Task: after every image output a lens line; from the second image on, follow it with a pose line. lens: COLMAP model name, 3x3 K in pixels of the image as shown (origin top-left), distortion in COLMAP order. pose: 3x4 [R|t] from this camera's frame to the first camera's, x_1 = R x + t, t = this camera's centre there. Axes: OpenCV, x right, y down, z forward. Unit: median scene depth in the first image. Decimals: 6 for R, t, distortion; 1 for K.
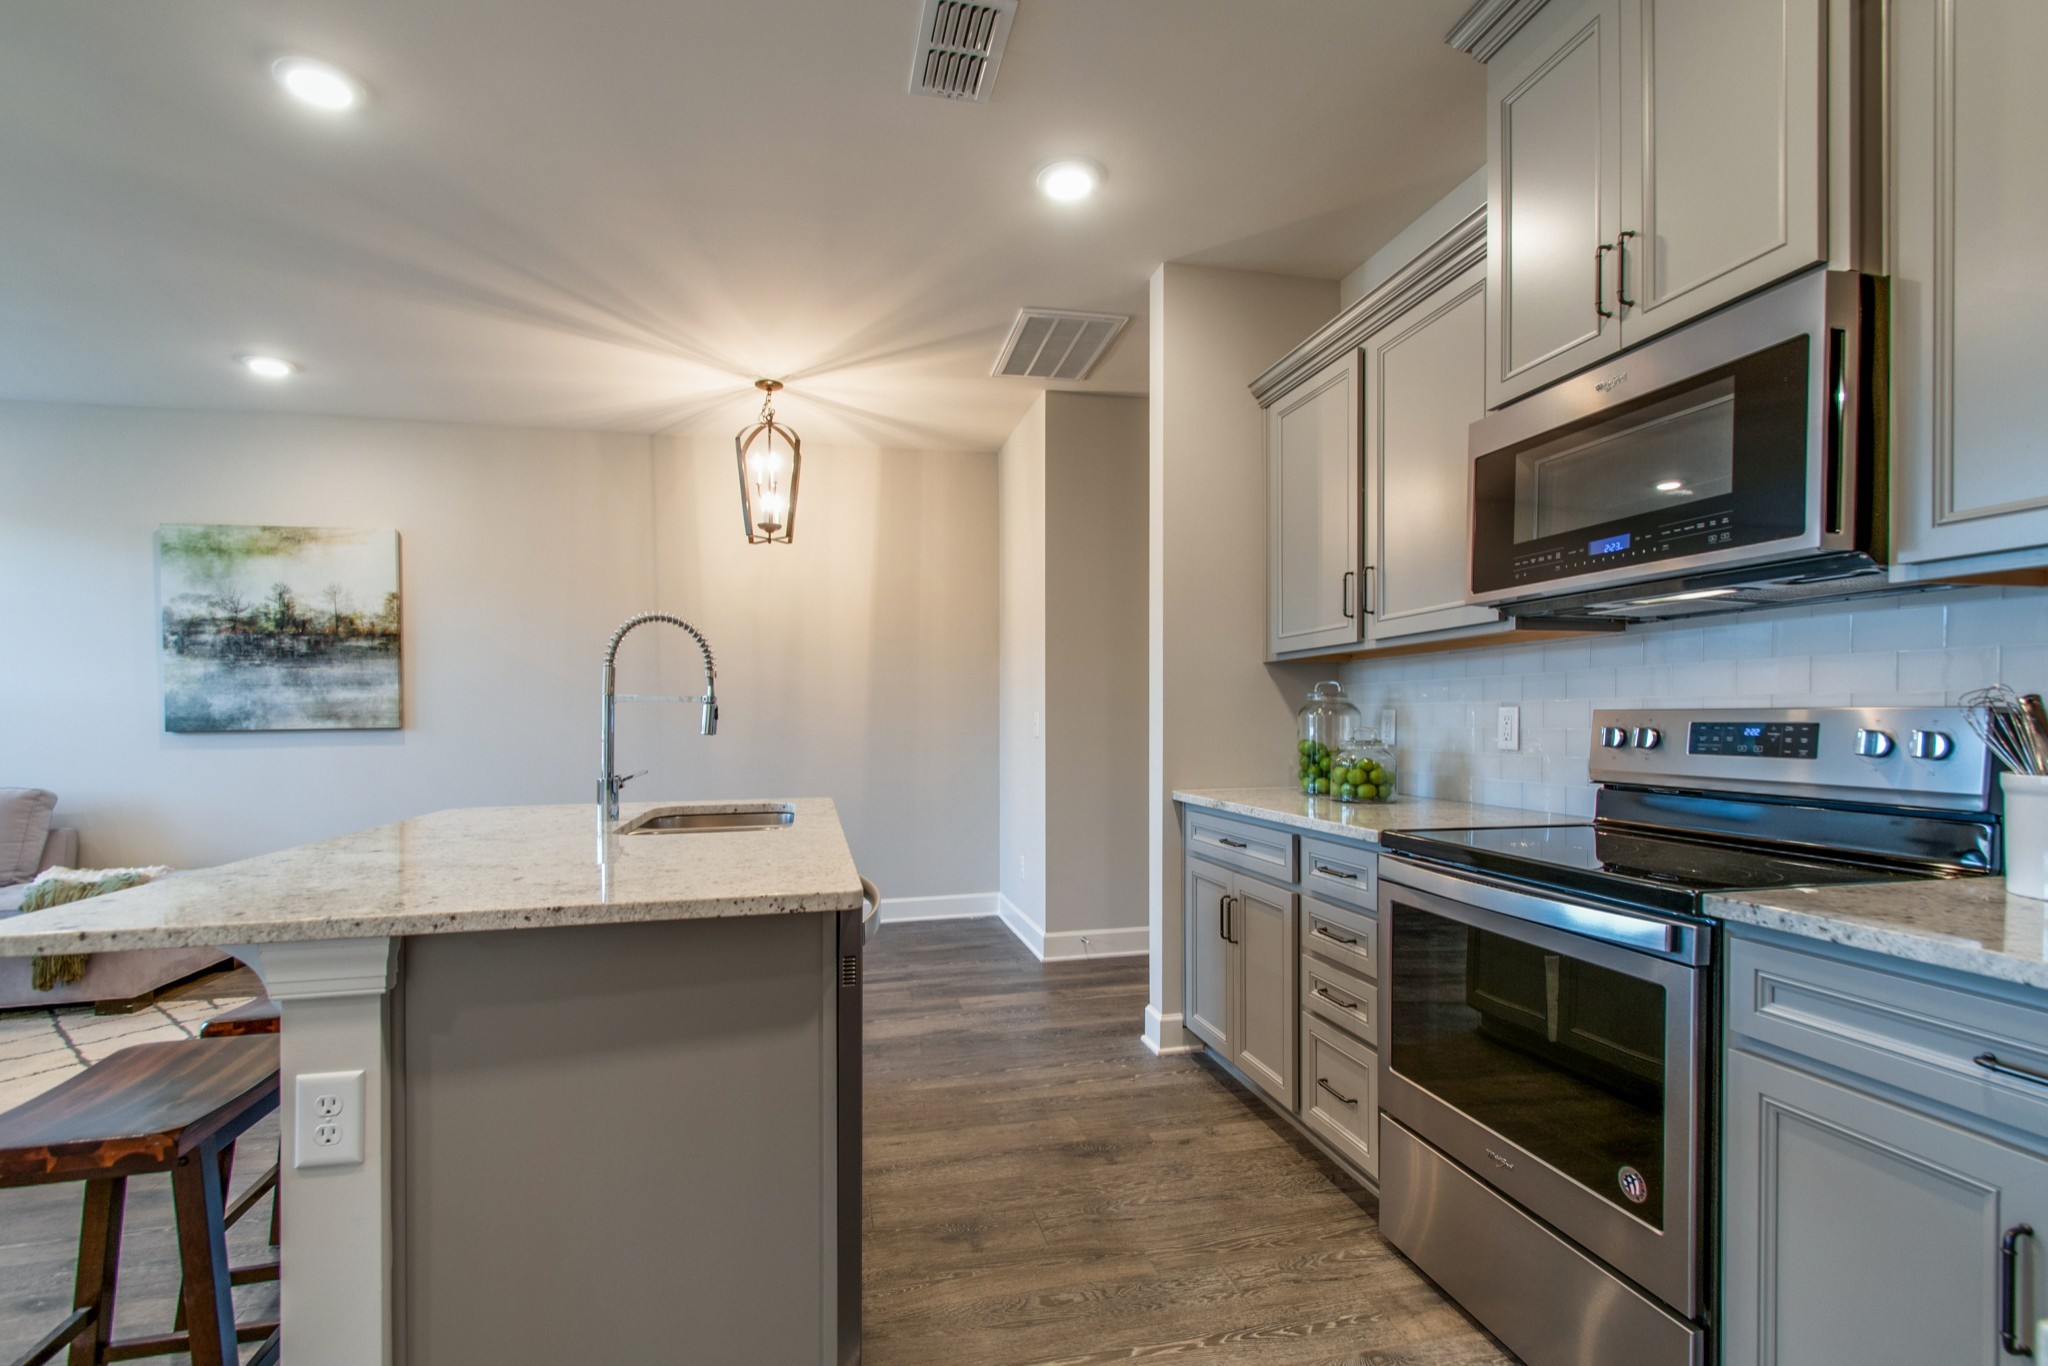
lens RADIAL K [[925.5, 0, 1024.7], [0, 925.5, 724.7], [0, 0, 1]] dist [-0.000624, -0.000358]
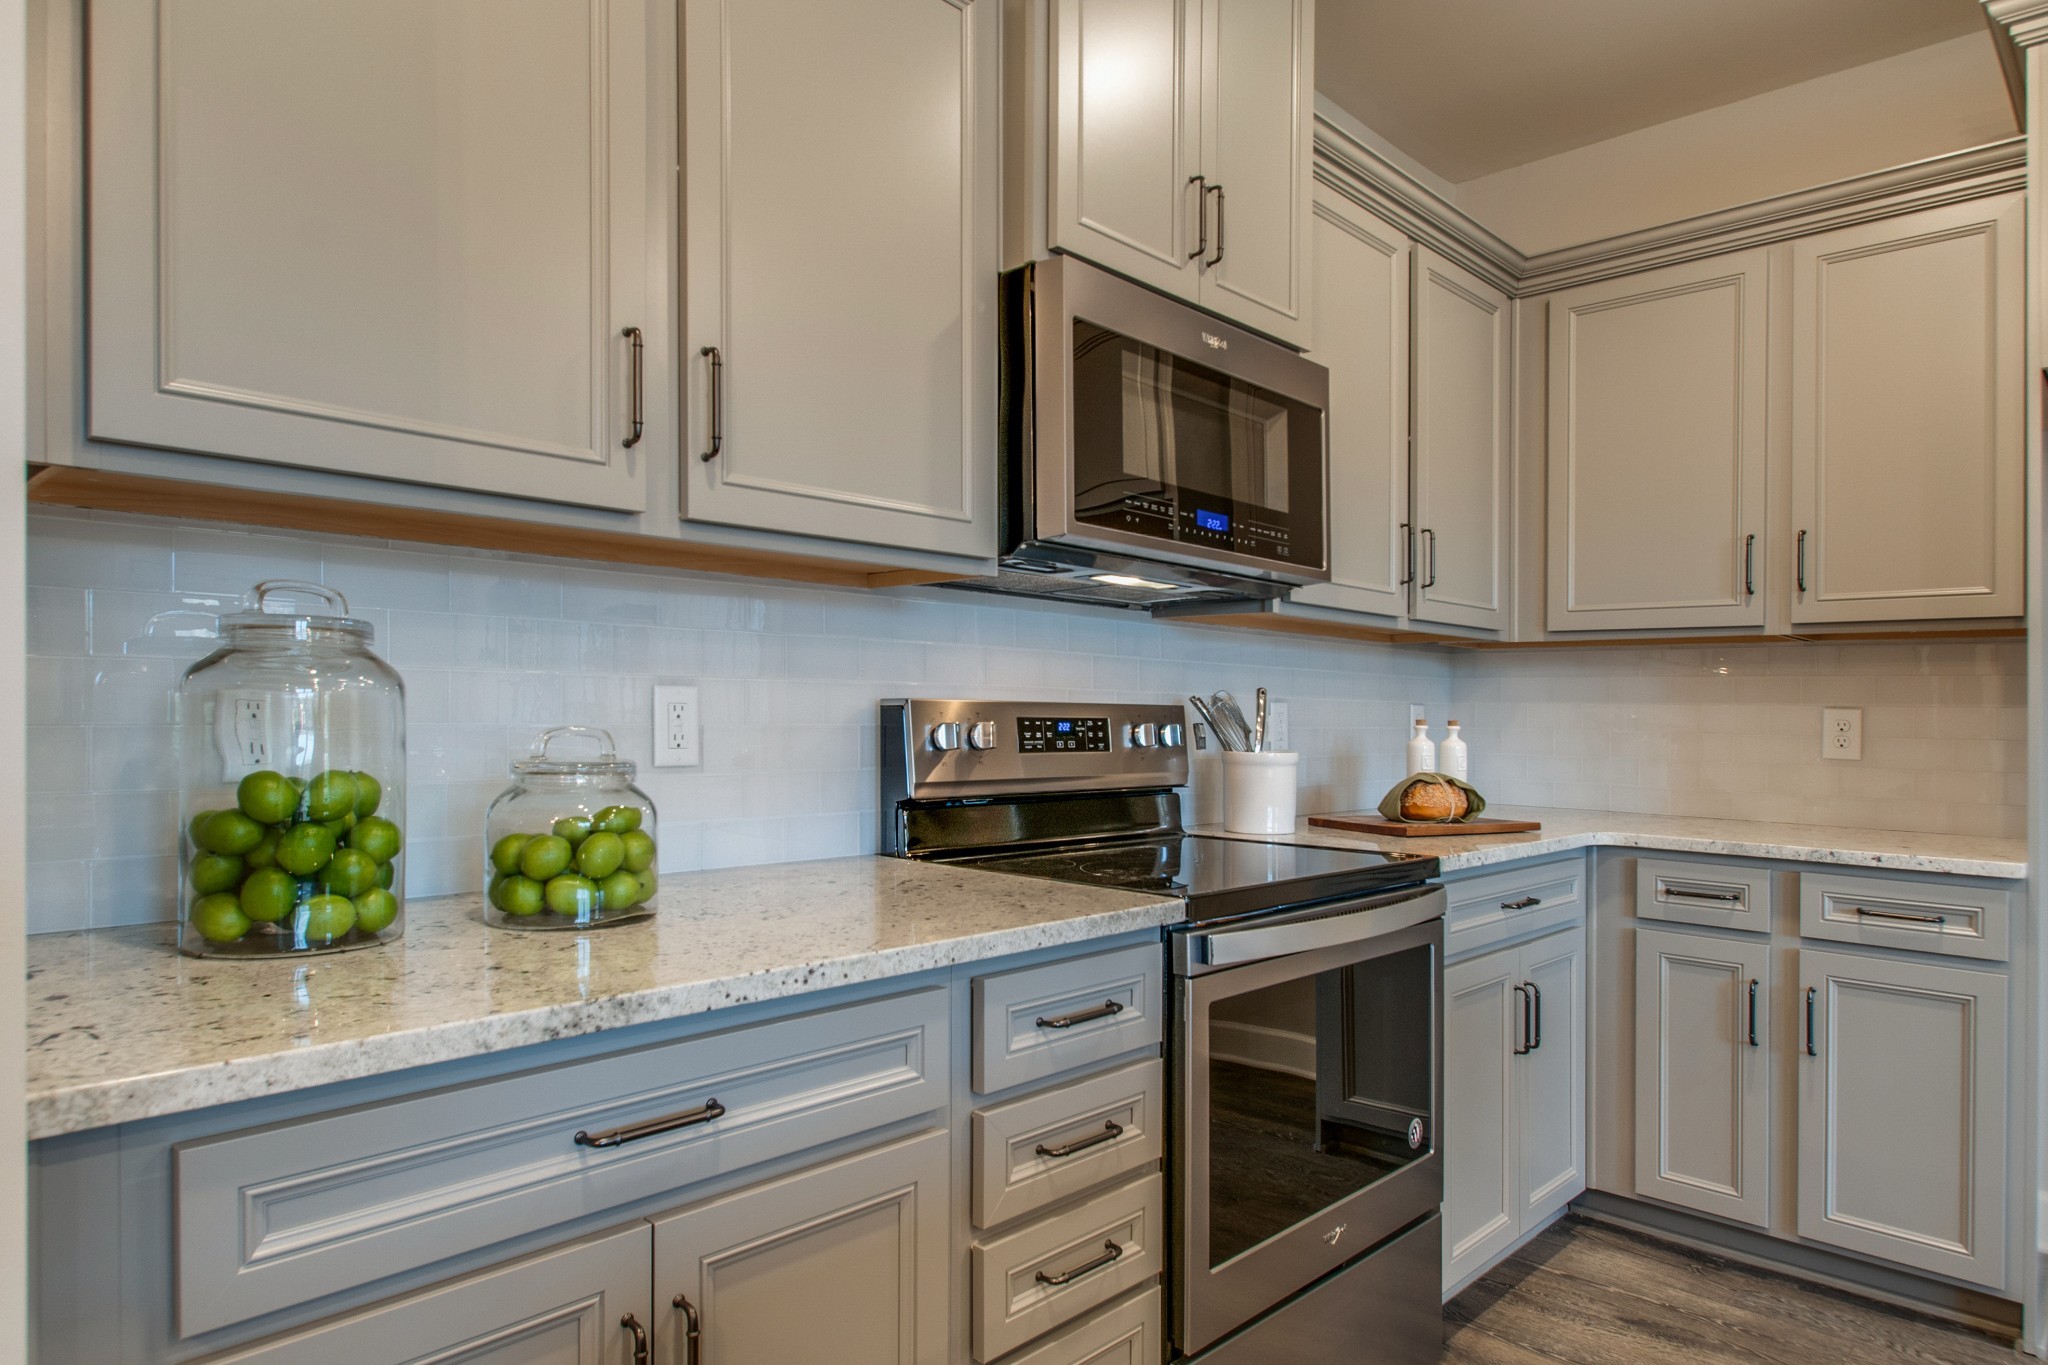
lens RADIAL K [[1209.6, 0, 1018.8], [0, 1209.6, 675.6], [0, 0, 1]] dist [0.000798, 0.001460]
pose [[-0.545280, 0.023858, 0.837914, -0.099051], [-0.003937, 0.999511, -0.031021, -0.002571], [-0.838245, -0.020214, -0.544920, 0.673483]]
